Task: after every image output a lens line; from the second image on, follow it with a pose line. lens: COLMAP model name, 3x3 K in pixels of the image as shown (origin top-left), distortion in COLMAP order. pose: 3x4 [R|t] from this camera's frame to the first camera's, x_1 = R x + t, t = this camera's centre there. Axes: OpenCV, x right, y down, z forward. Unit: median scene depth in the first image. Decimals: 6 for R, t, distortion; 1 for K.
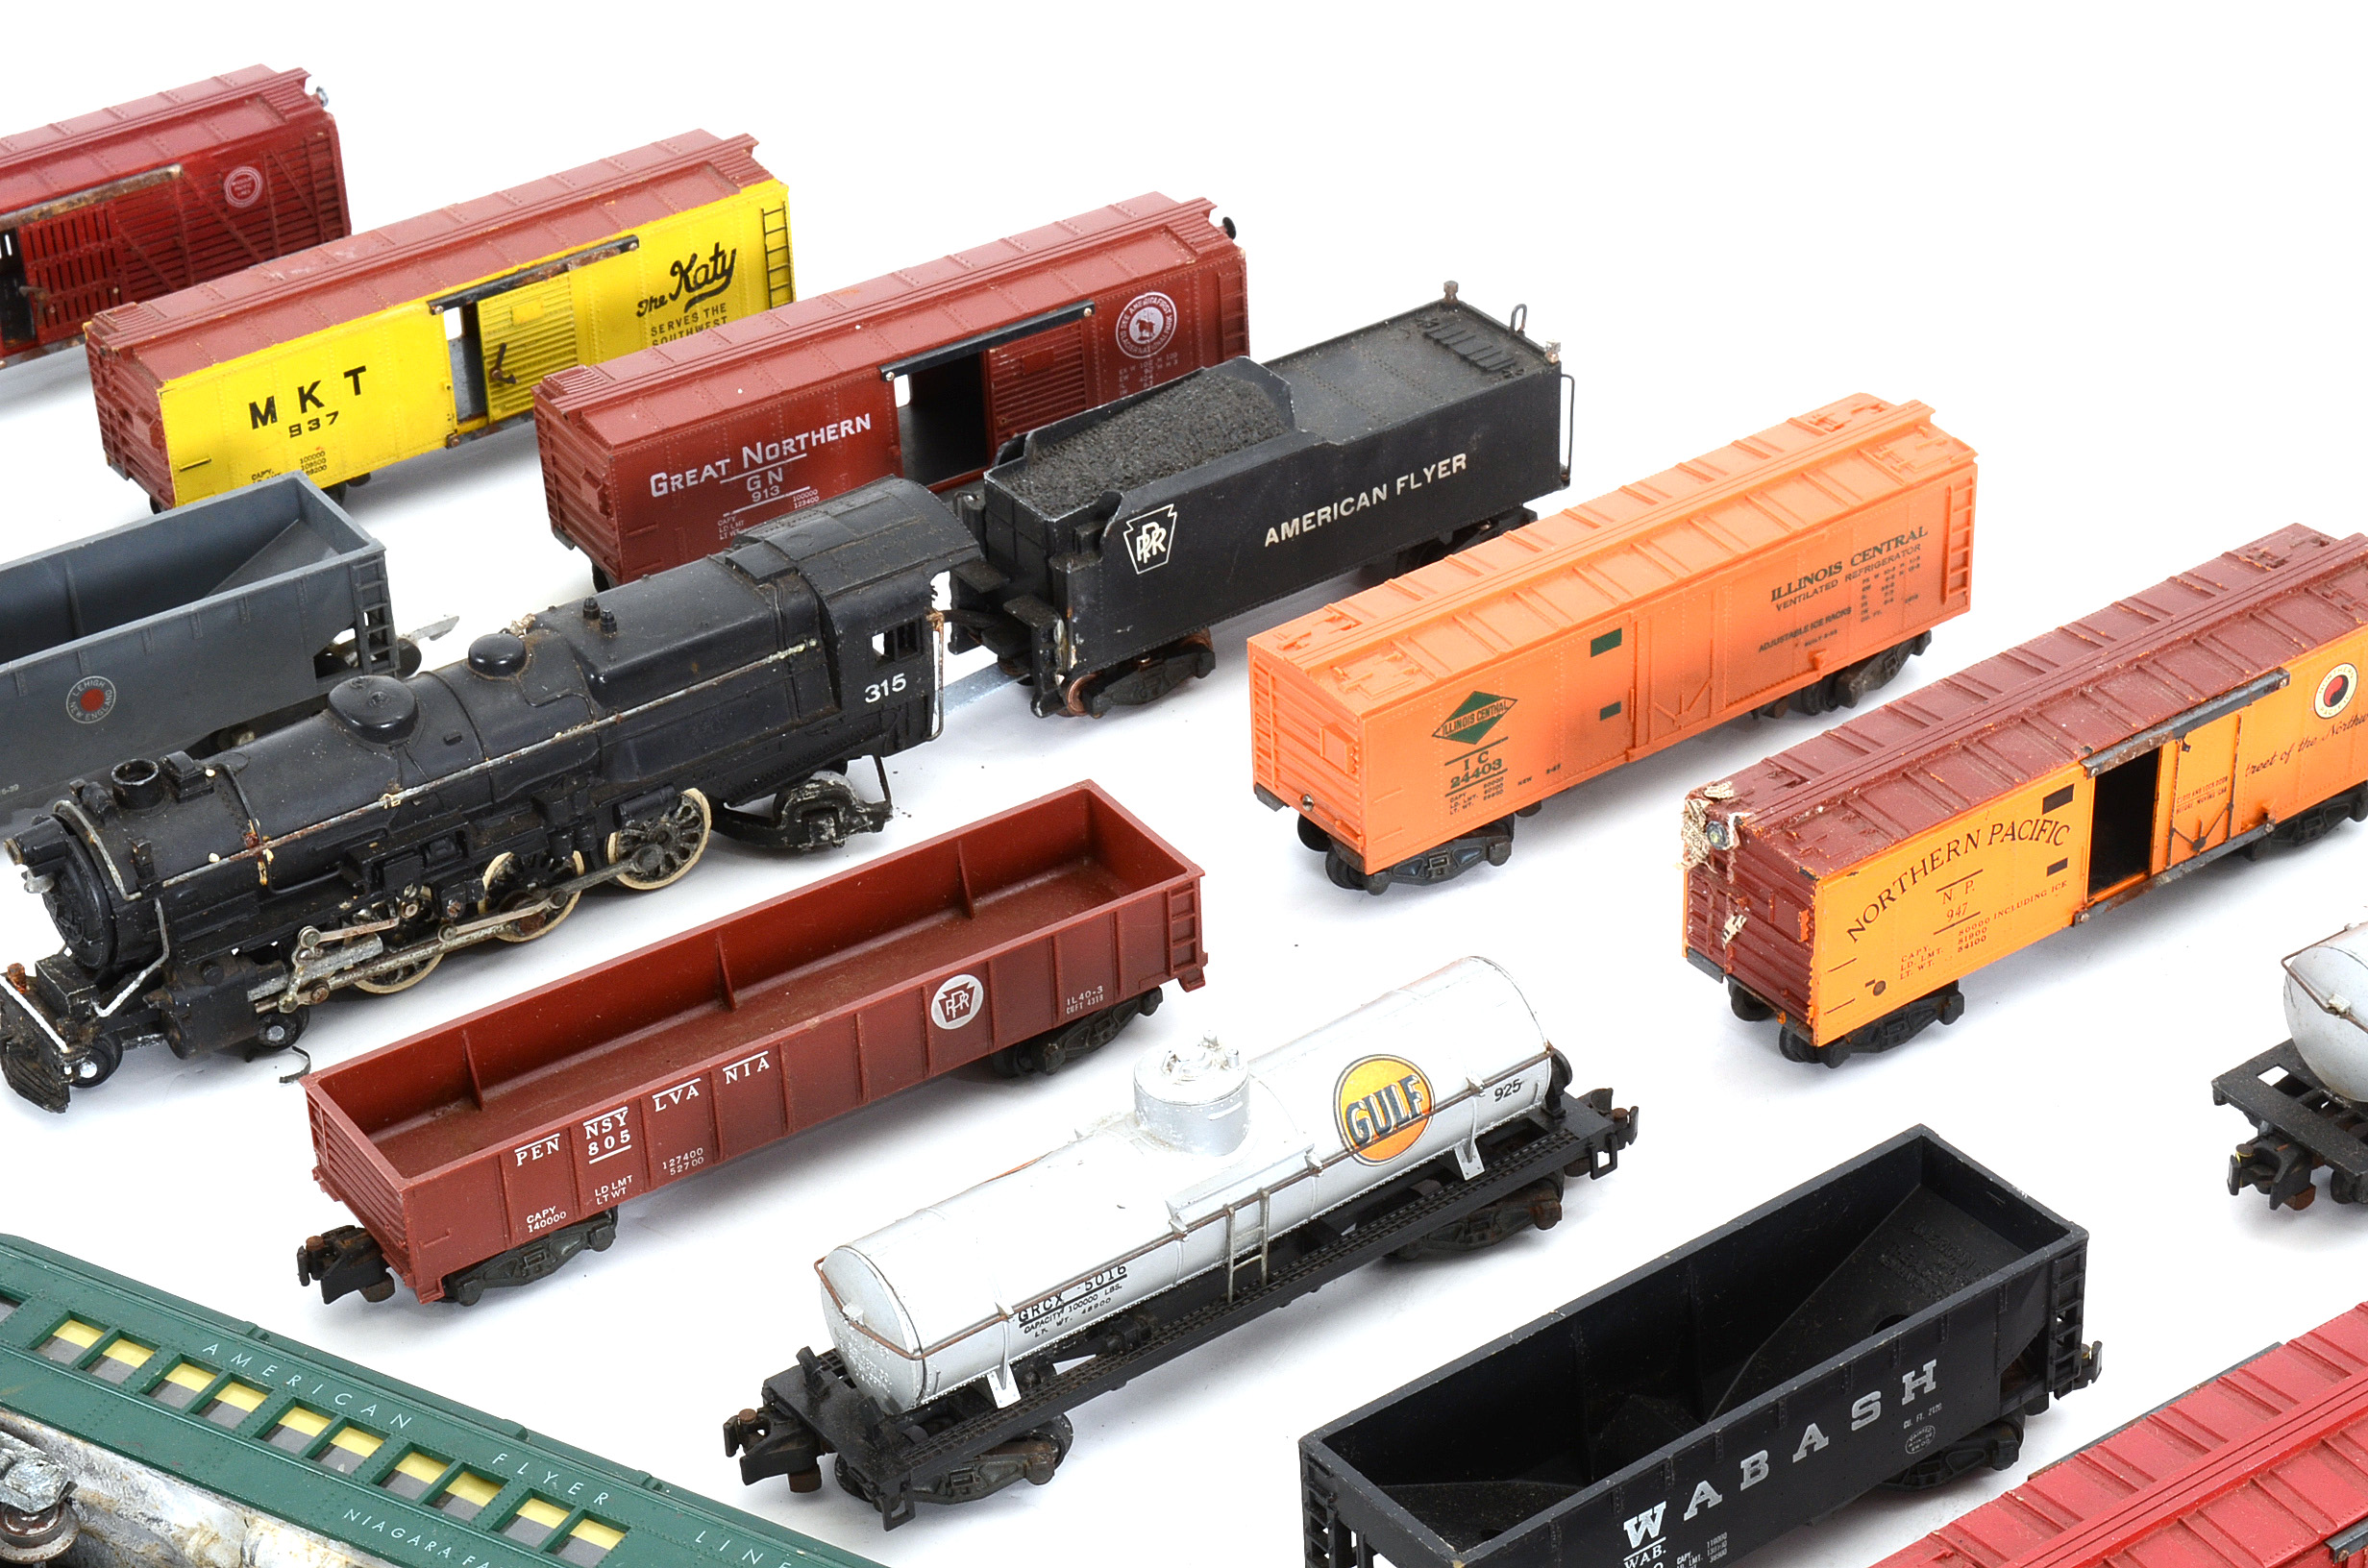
lens RADIAL K [[5155.6, 0, 1184.0], [0, 5155.6, 784.0], [0, 0, 1]] dist [0.070680, 0.266793]
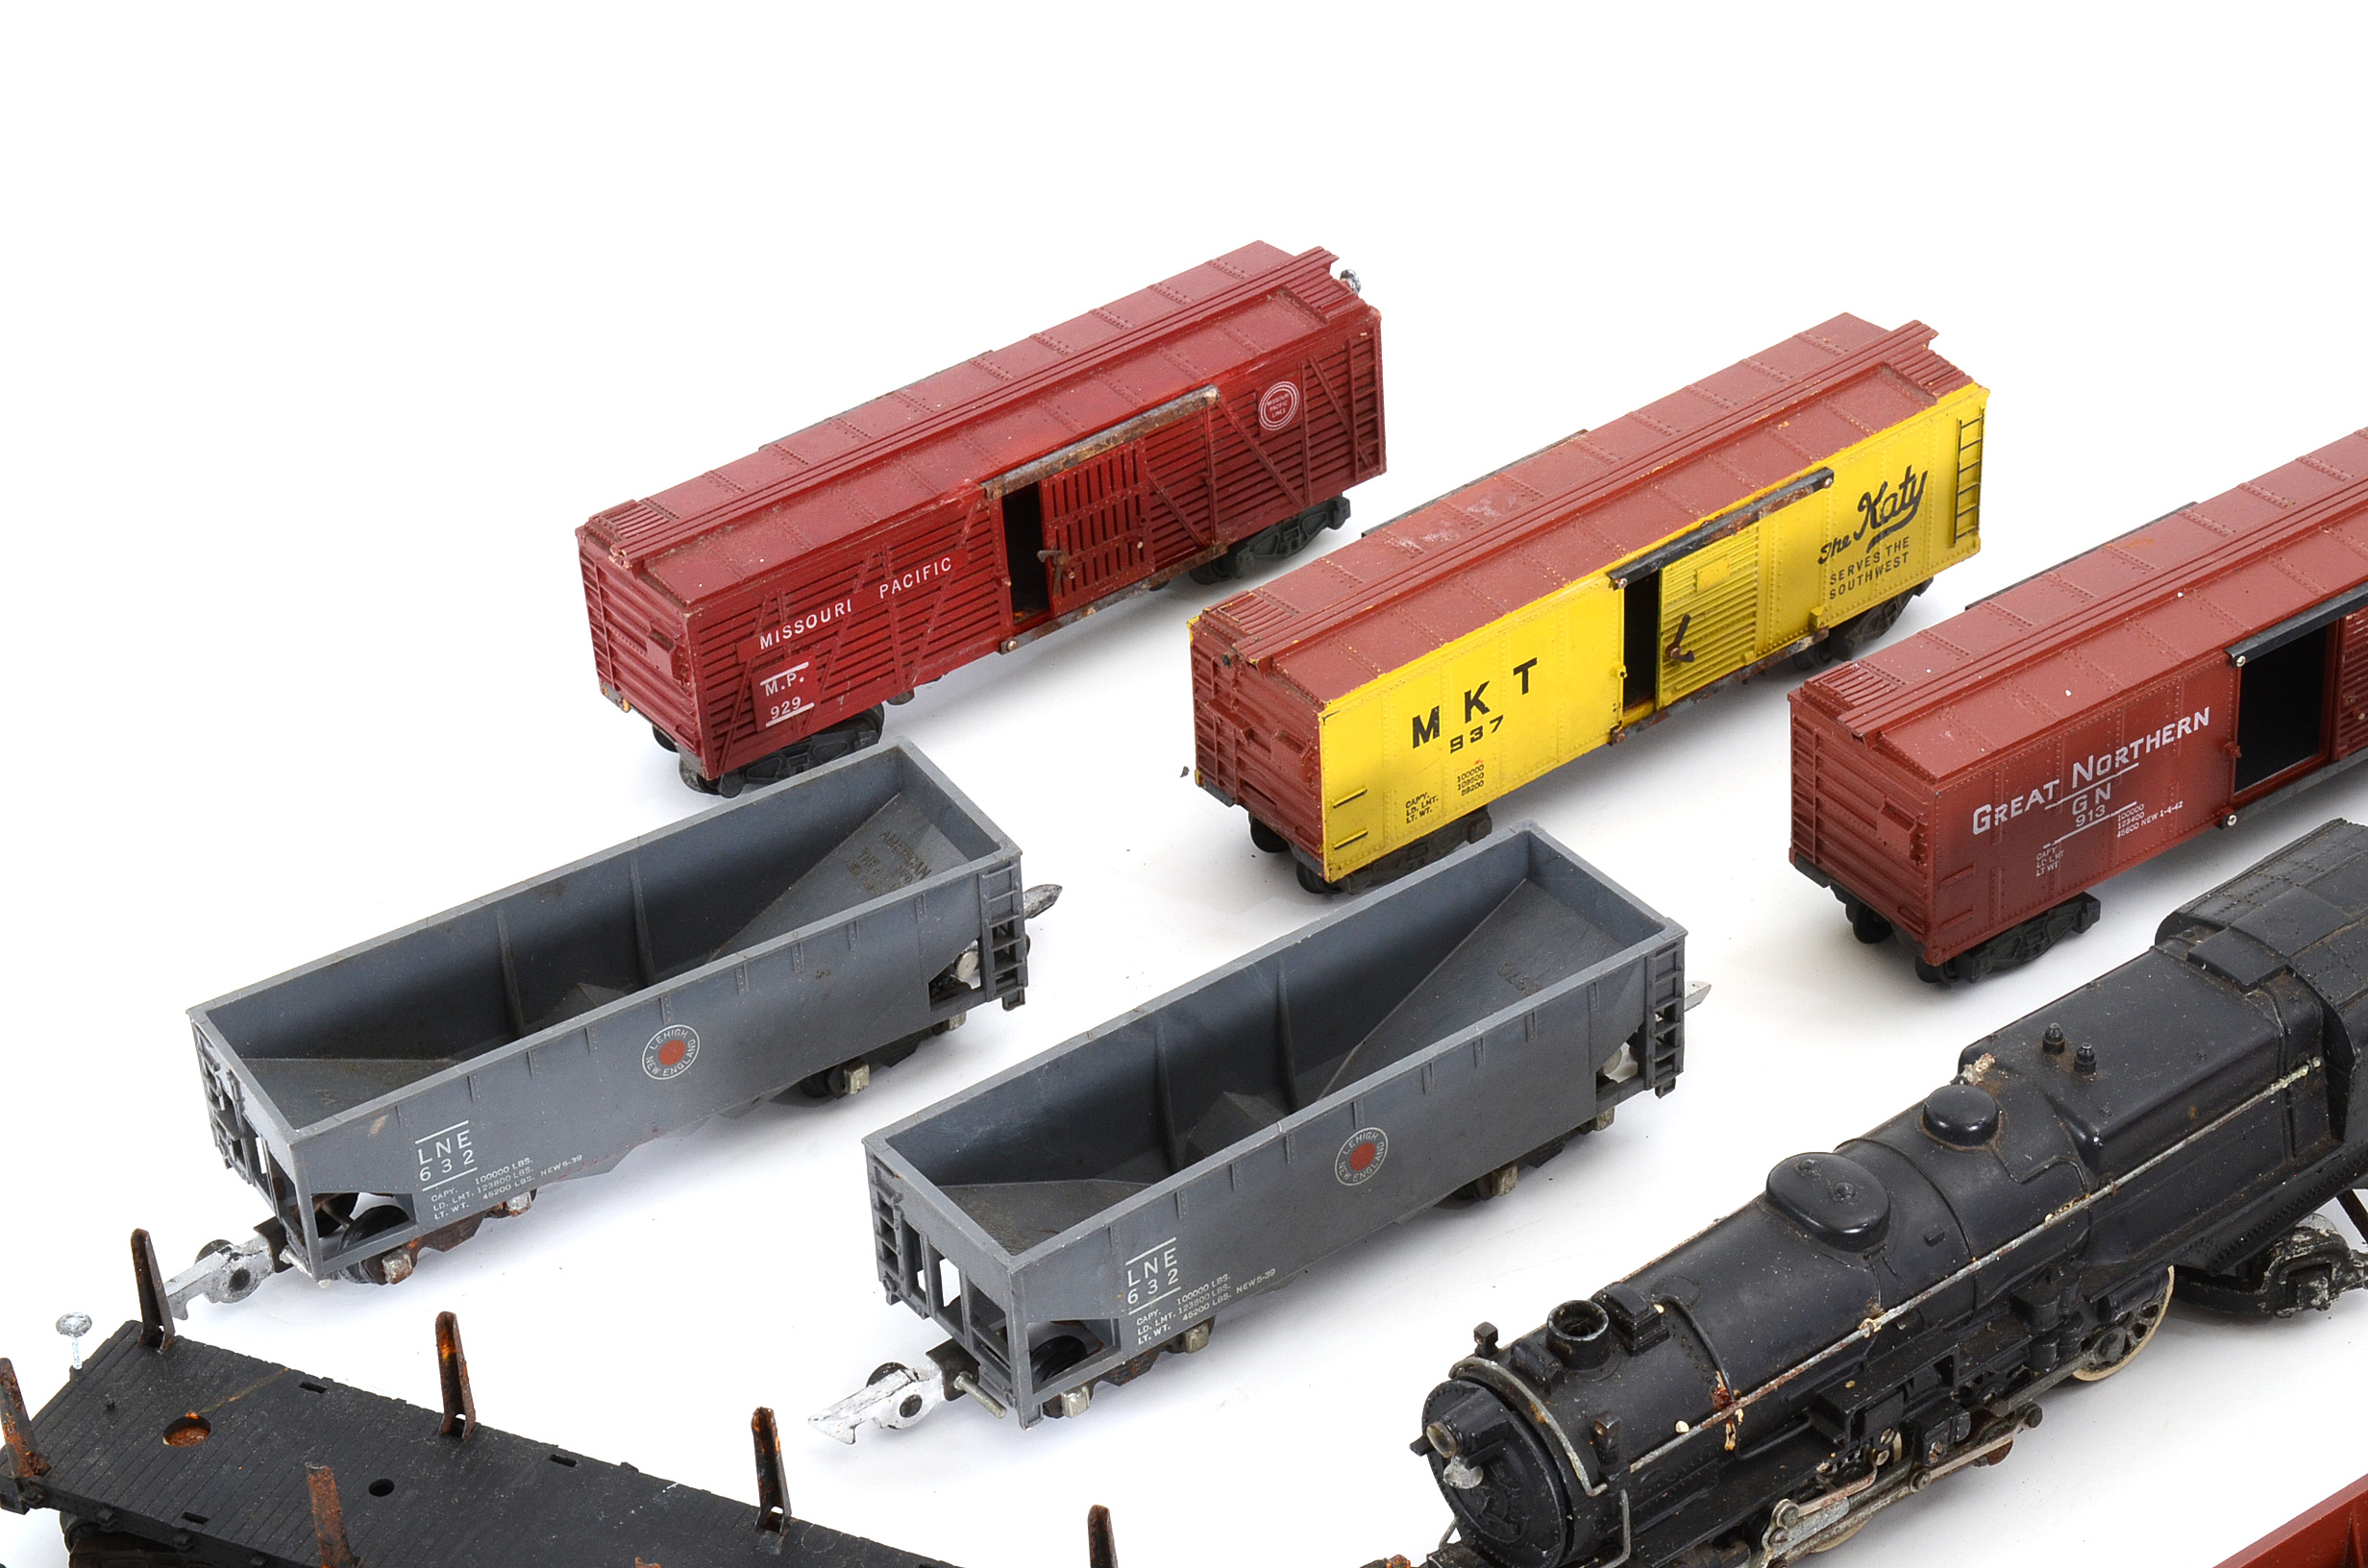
lens RADIAL K [[5155.6, 0, 1184.0], [0, 5155.6, 784.0], [0, 0, 1]] dist [0.070680, 0.266793]
pose [[0.998960, -0.038468, 0.024493, -0.231755], [0.037332, 0.998277, 0.045274, -0.099019], [-0.026193, -0.044313, 0.998674, 0.203386]]
